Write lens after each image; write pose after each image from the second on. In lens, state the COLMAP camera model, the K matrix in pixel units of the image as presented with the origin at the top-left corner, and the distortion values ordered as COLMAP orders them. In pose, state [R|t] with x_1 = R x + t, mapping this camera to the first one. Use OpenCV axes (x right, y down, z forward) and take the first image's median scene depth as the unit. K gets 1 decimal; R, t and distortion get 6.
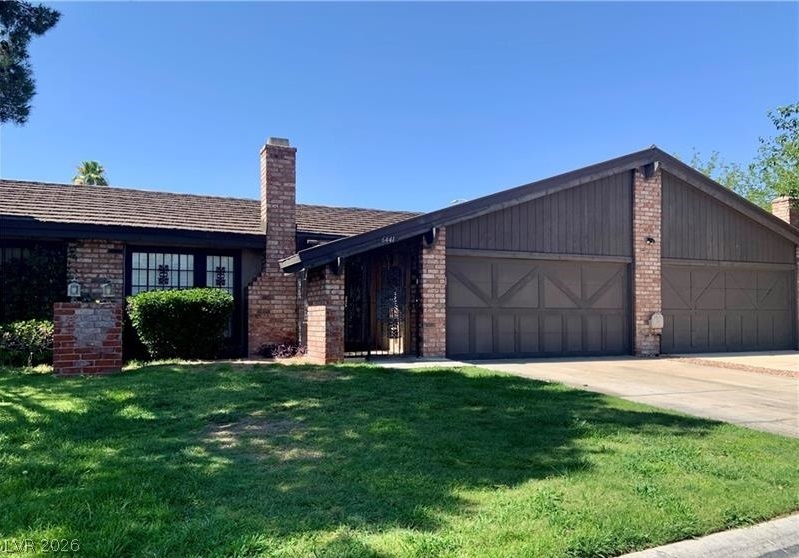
lens RADIAL K [[604.6, 0, 393.3], [0, 604.6, 303.1], [0, 0, 1]] dist [0.148126, -0.170978]
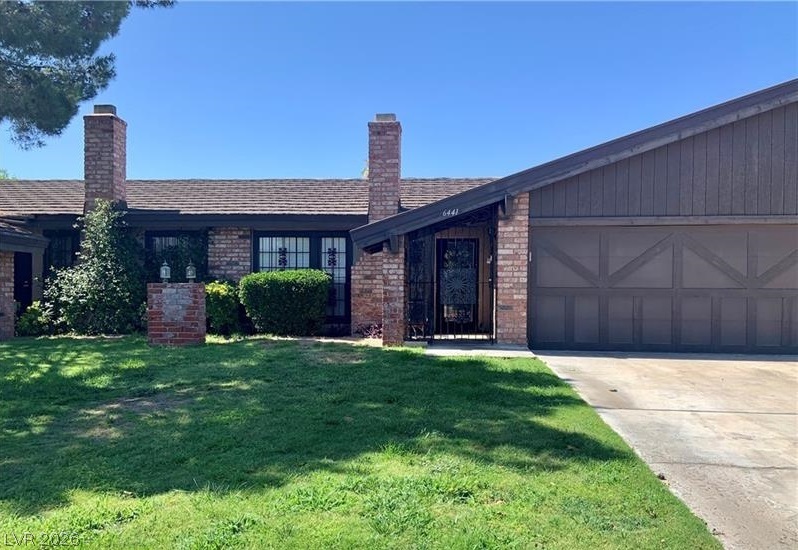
lens RADIAL K [[609.6, 0, 398.9], [0, 609.6, 311.2], [0, 0, 1]] dist [0.081158, -0.003849]
pose [[0.875922, 0.021027, -0.481994, 0.342256], [0.003442, 0.998752, 0.049826, -0.003370], [0.482440, -0.045302, 0.874757, 0.150783]]
